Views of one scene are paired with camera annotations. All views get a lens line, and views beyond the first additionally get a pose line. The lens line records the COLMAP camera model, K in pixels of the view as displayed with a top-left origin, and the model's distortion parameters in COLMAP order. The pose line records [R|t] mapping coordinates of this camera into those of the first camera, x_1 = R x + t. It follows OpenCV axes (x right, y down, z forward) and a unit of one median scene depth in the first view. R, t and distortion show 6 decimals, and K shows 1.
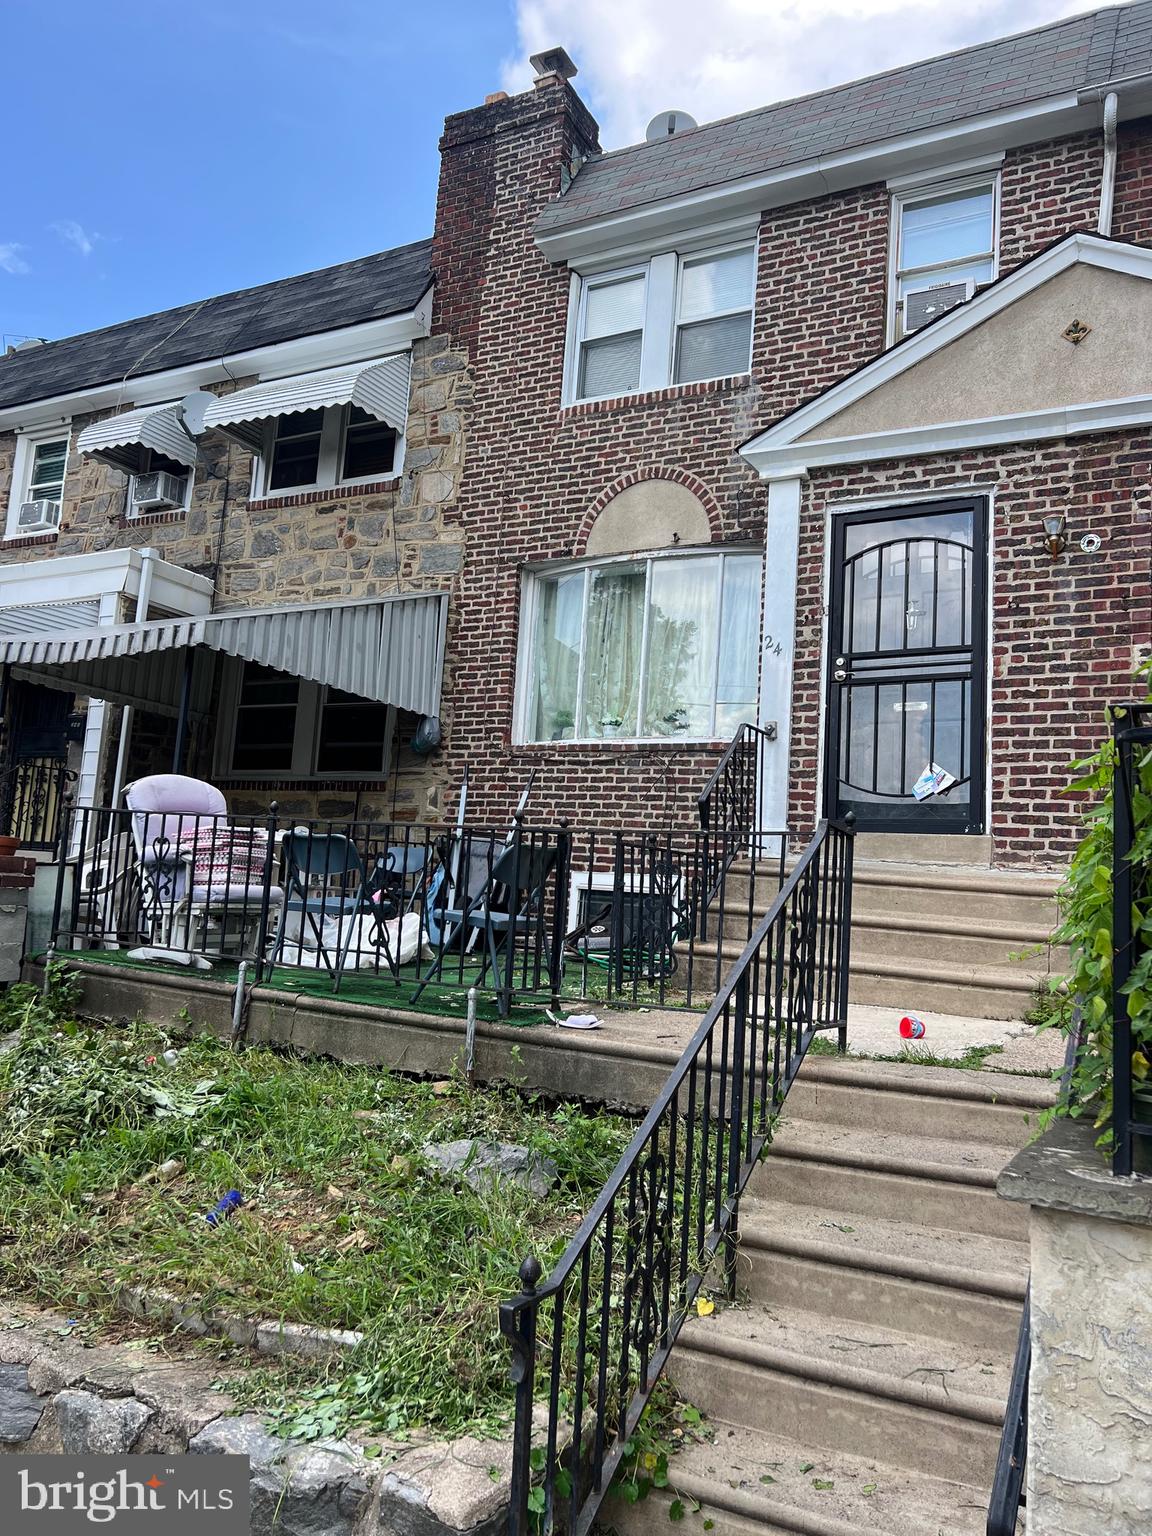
lens RADIAL K [[1155.8, 0, 573.8], [0, 1155.8, 782.5], [0, 0, 1]] dist [0.054109, -0.067131]
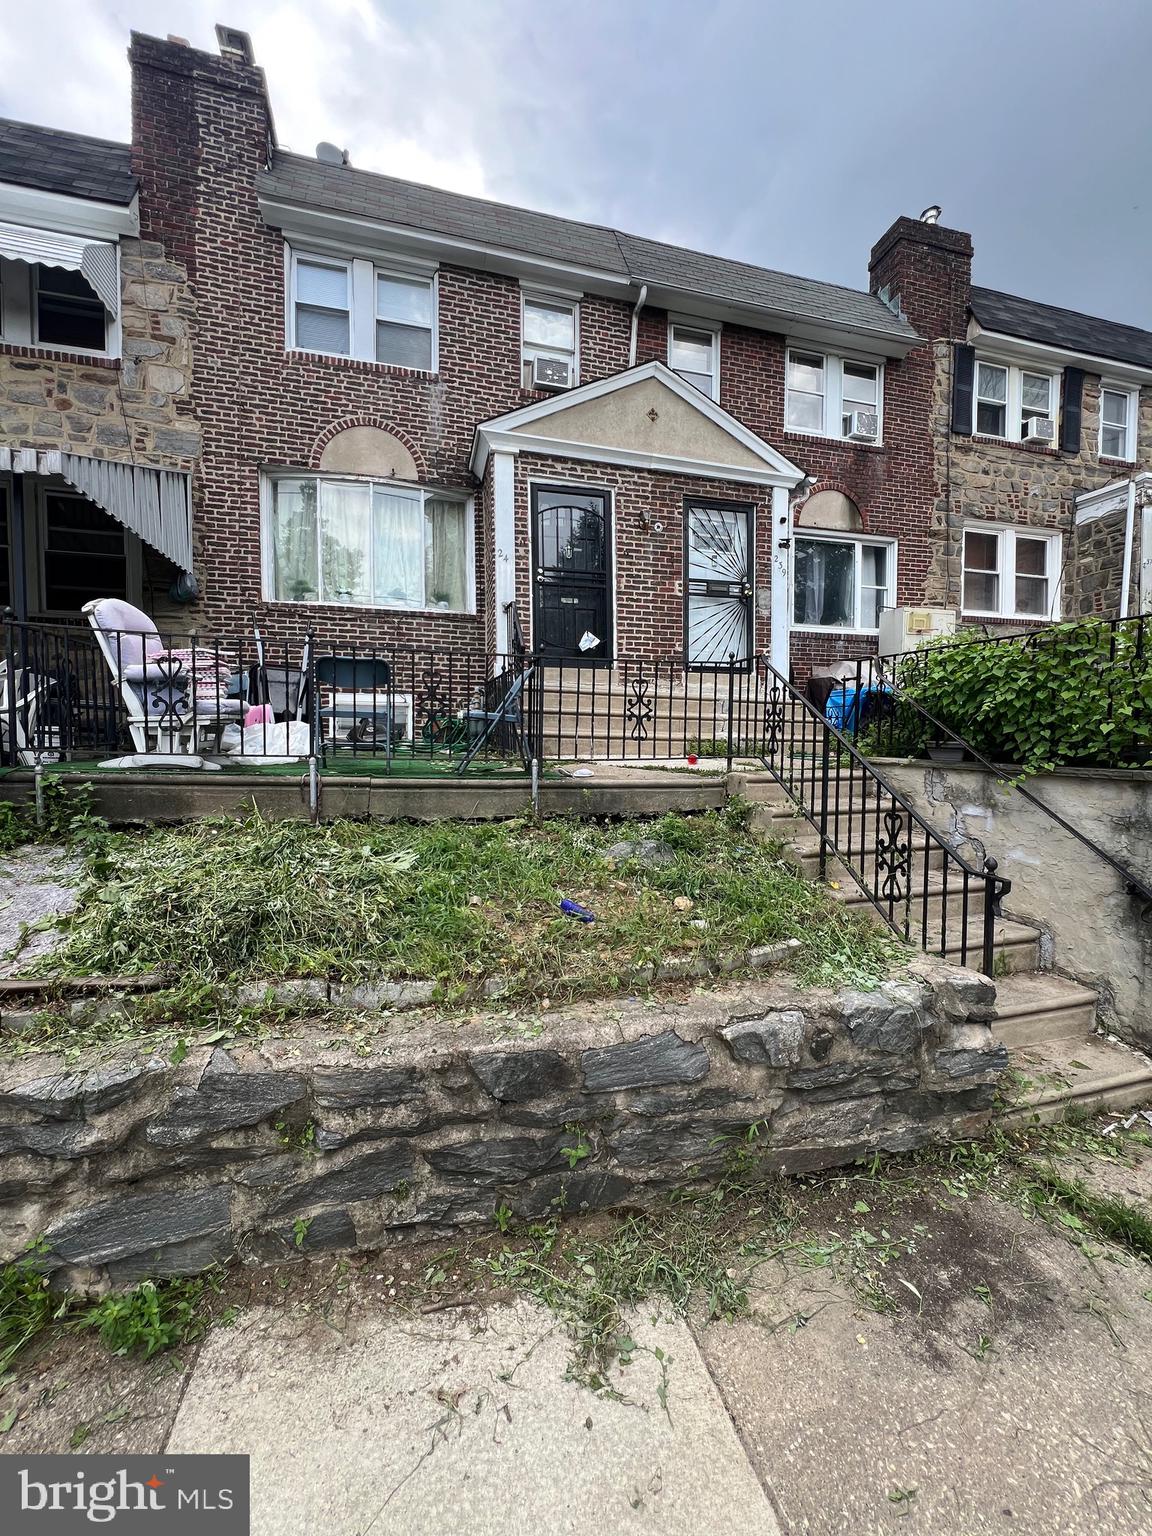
lens RADIAL K [[616.9, 0, 583.5], [0, 616.9, 766.1], [0, 0, 1]] dist [-0.003111, 0.000871]
pose [[0.710500, -0.091249, 0.697756, -0.401109], [-0.038598, 0.985011, 0.168117, 0.029016], [-0.702637, -0.146379, 0.696329, 0.240550]]
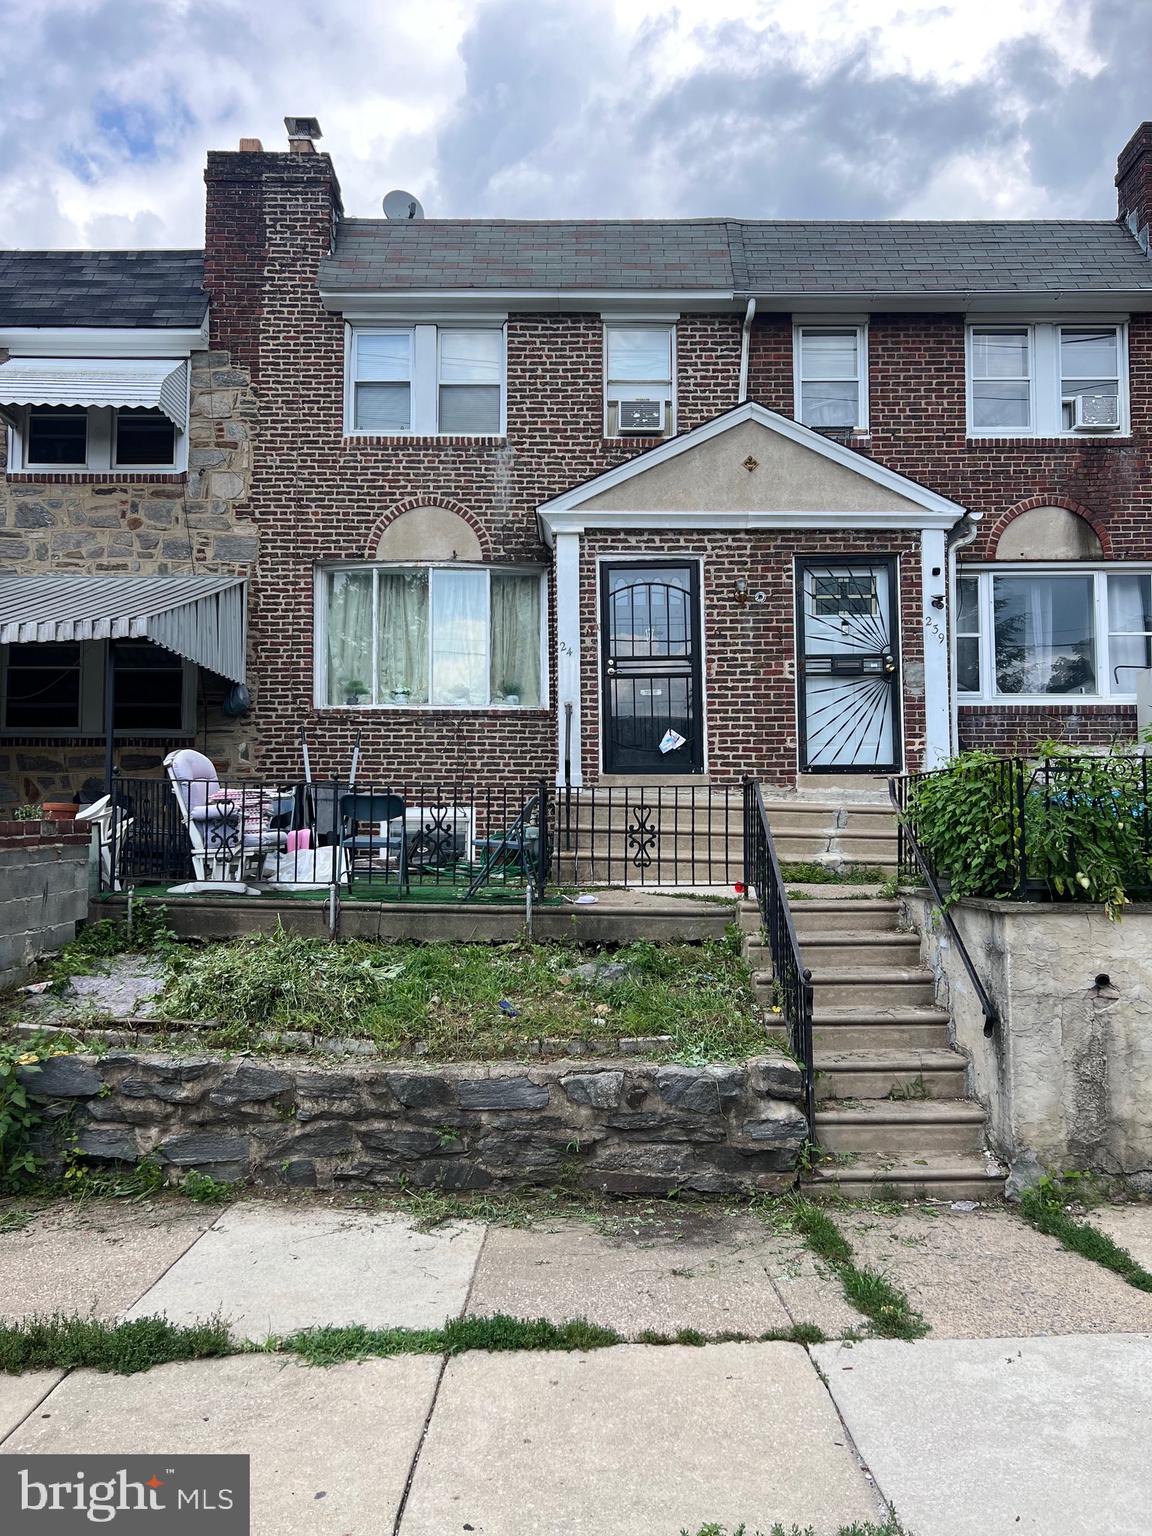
lens RADIAL K [[1155.8, 0, 582.7], [0, 1155.8, 772.2], [0, 0, 1]] dist [0.054109, -0.067131]
pose [[0.873755, -0.033730, 0.485195, -0.521477], [0.001511, 0.997776, 0.066643, -0.059478], [-0.486364, -0.057497, 0.871863, -0.292817]]
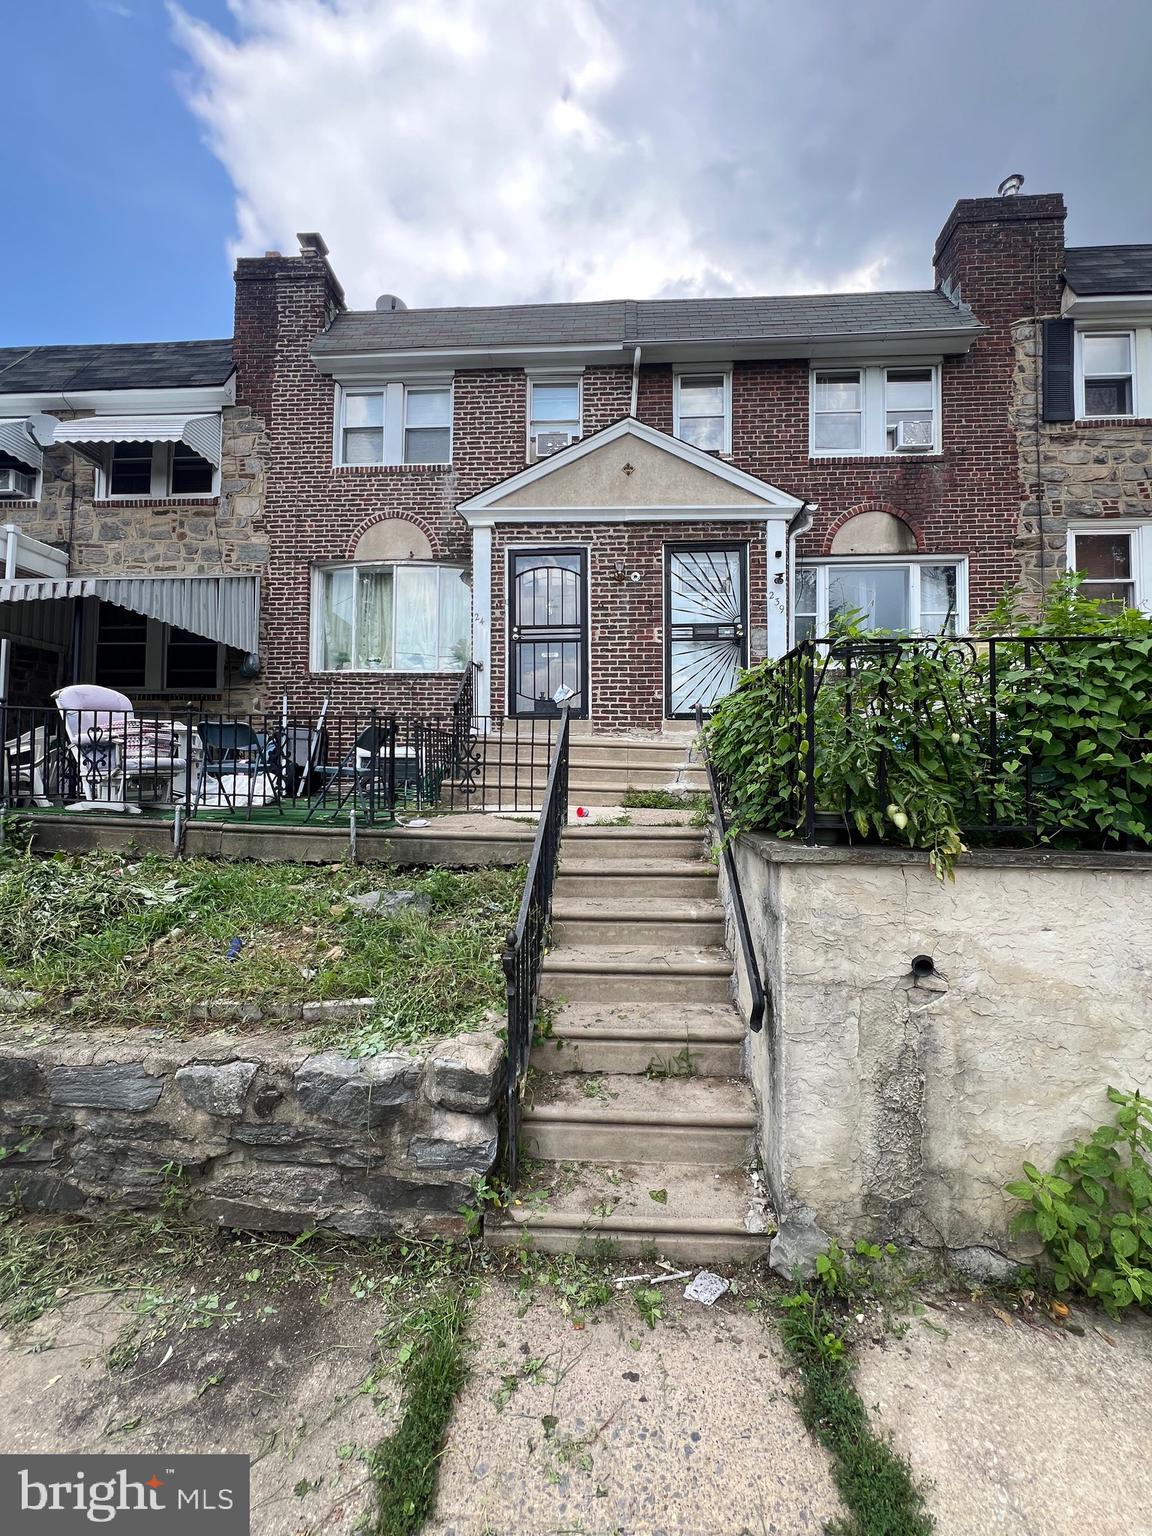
lens RADIAL K [[616.9, 0, 582.1], [0, 616.9, 766.9], [0, 0, 1]] dist [-0.003111, 0.000871]
pose [[0.903616, -0.044891, 0.425984, -0.107312], [-0.000181, 0.994453, 0.105182, 0.012313], [-0.428343, -0.095122, 0.898596, 0.026623]]
